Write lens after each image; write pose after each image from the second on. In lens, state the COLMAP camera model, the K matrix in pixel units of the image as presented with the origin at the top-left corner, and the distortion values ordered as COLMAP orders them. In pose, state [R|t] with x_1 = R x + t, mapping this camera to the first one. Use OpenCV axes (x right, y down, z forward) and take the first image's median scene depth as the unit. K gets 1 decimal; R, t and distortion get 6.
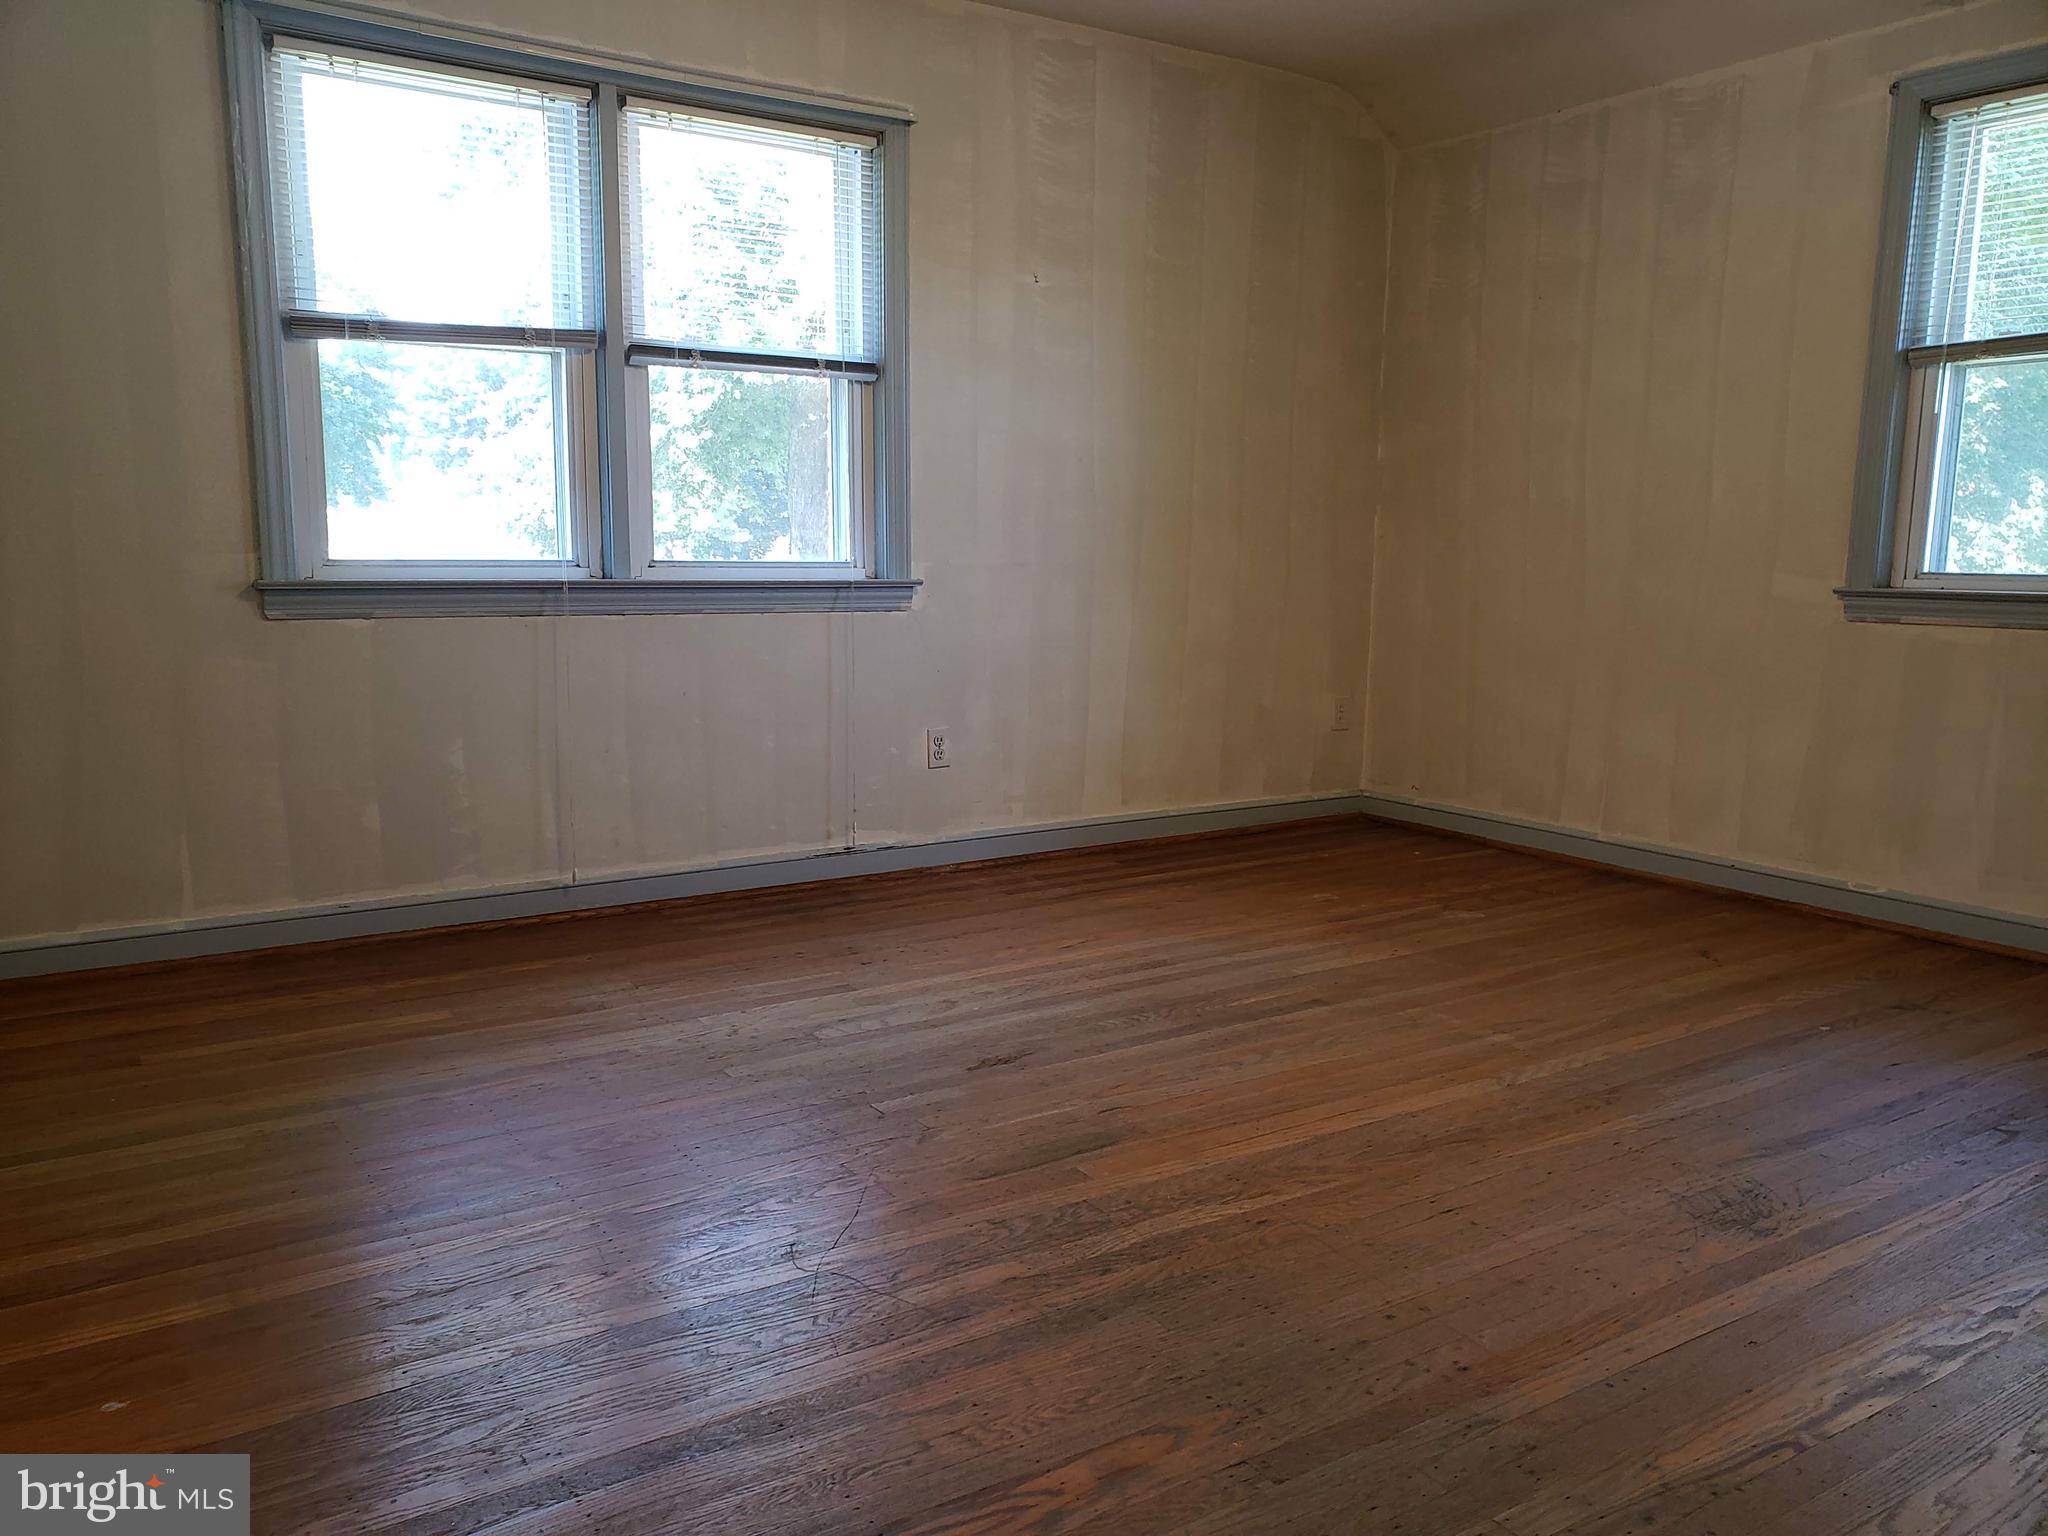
lens RADIAL K [[1518.1, 0, 1022.0], [0, 1518.1, 835.6], [0, 0, 1]] dist [0.001709, -0.005686]
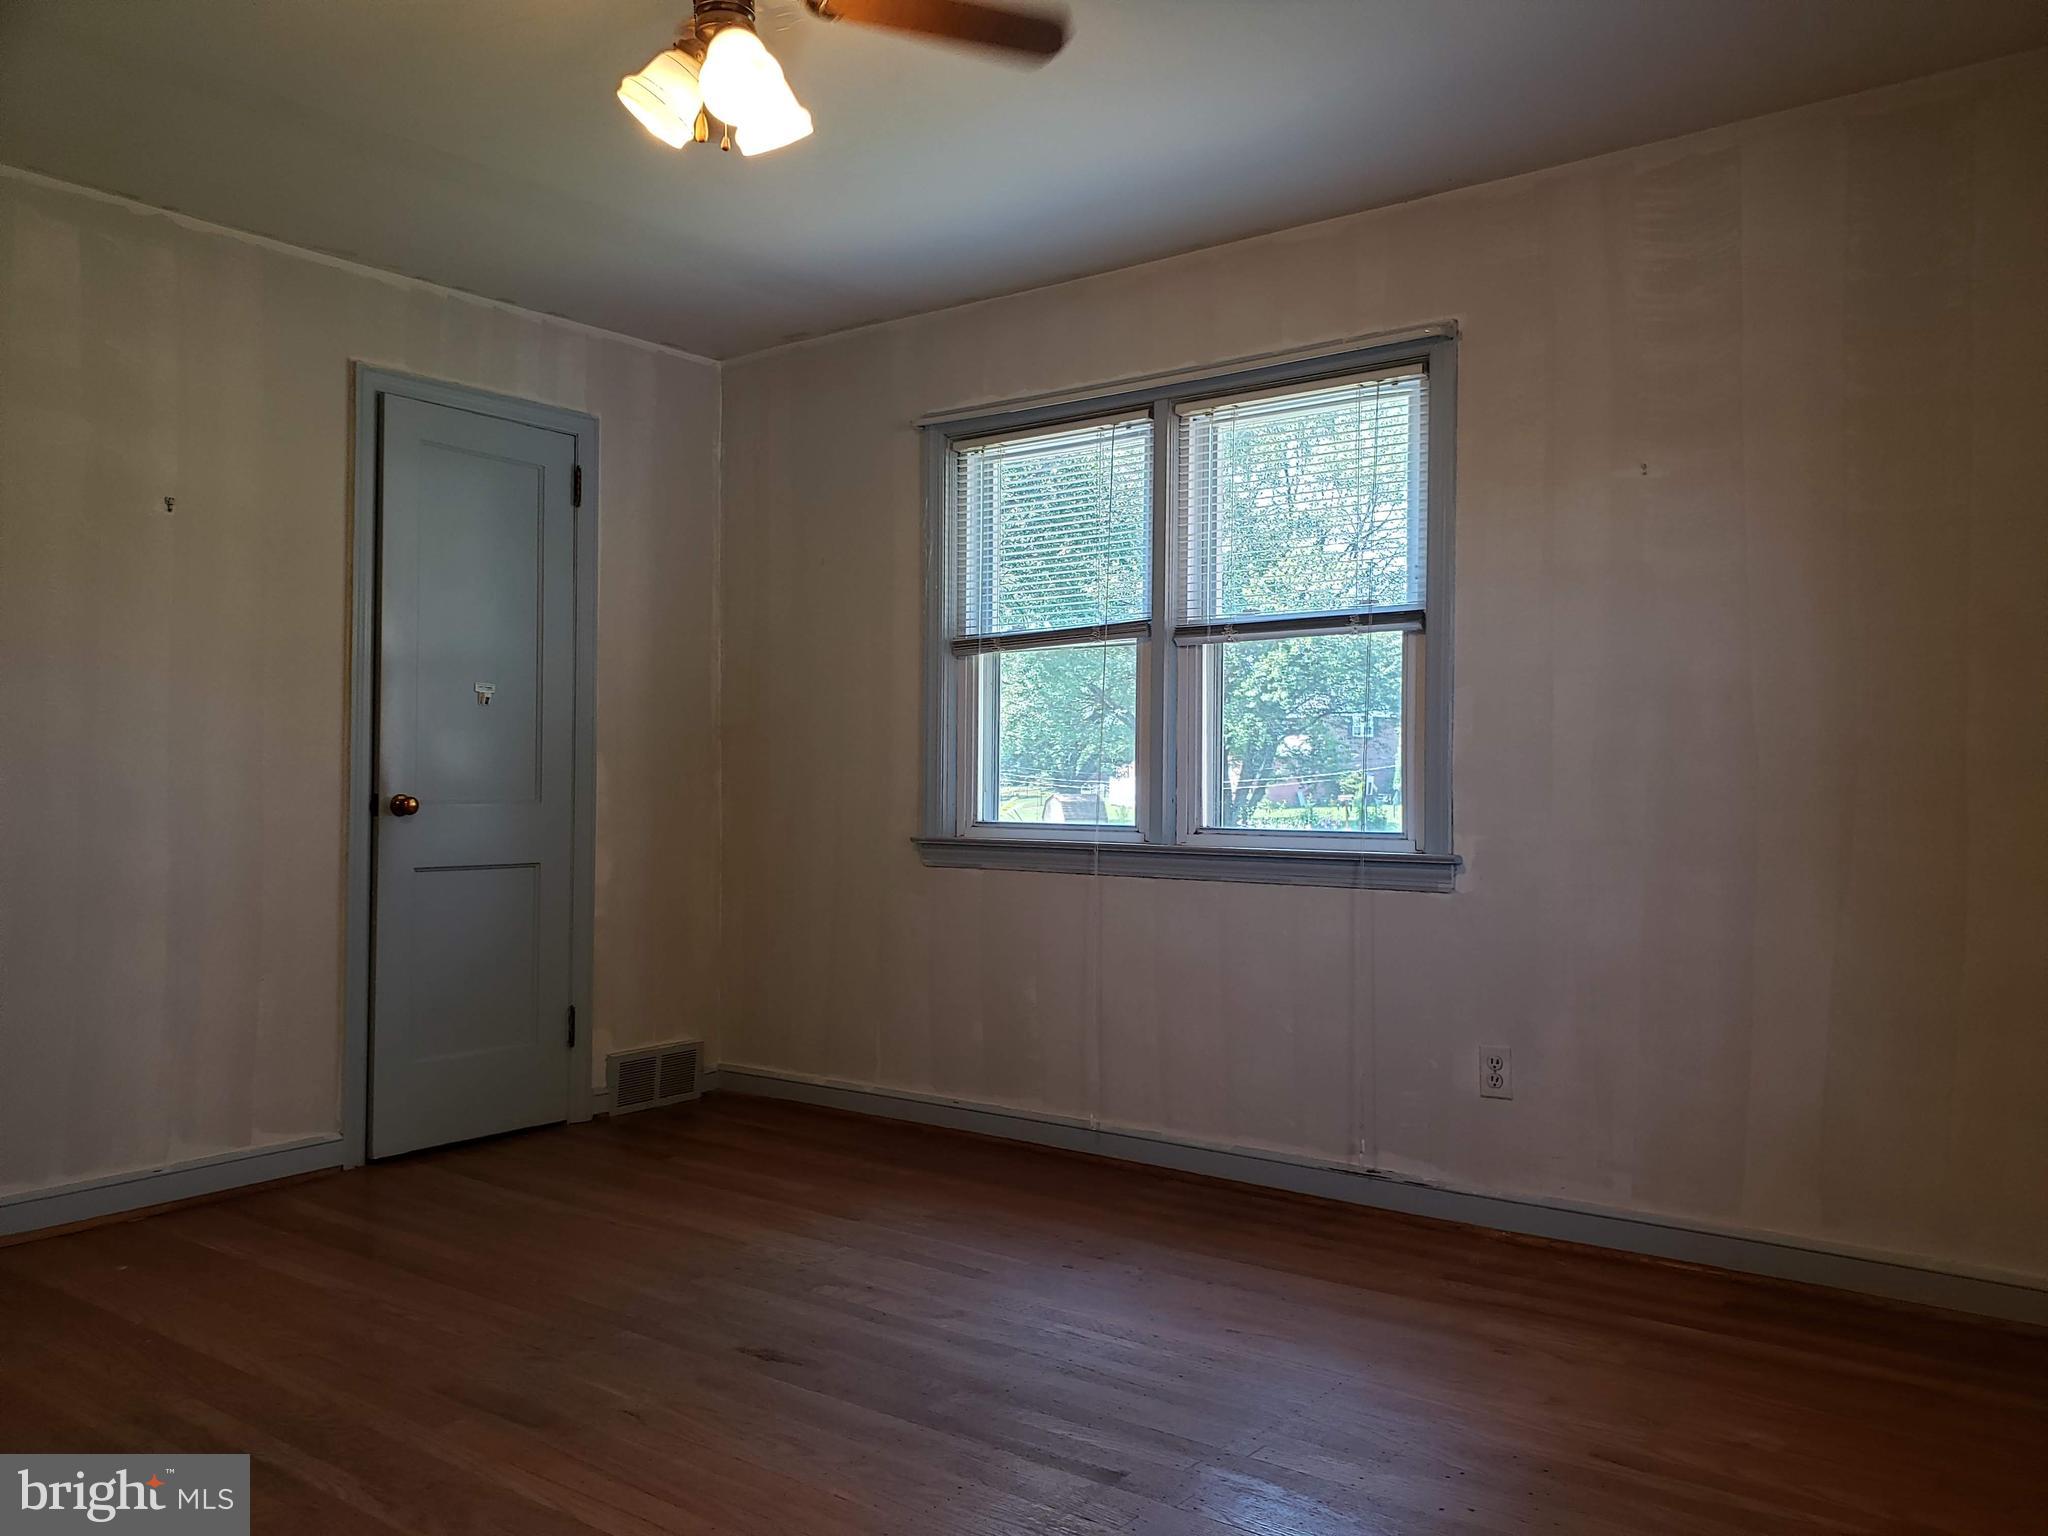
lens RADIAL K [[1575.2, 0, 1024.0], [0, 1575.2, 768.0], [0, 0, 1]] dist [0.047243, -0.004055]
pose [[0.342147, -0.011371, -0.939578, 0.701151], [-0.176783, 0.981292, -0.076251, -0.118610], [0.922867, 0.192190, 0.333736, 0.529992]]
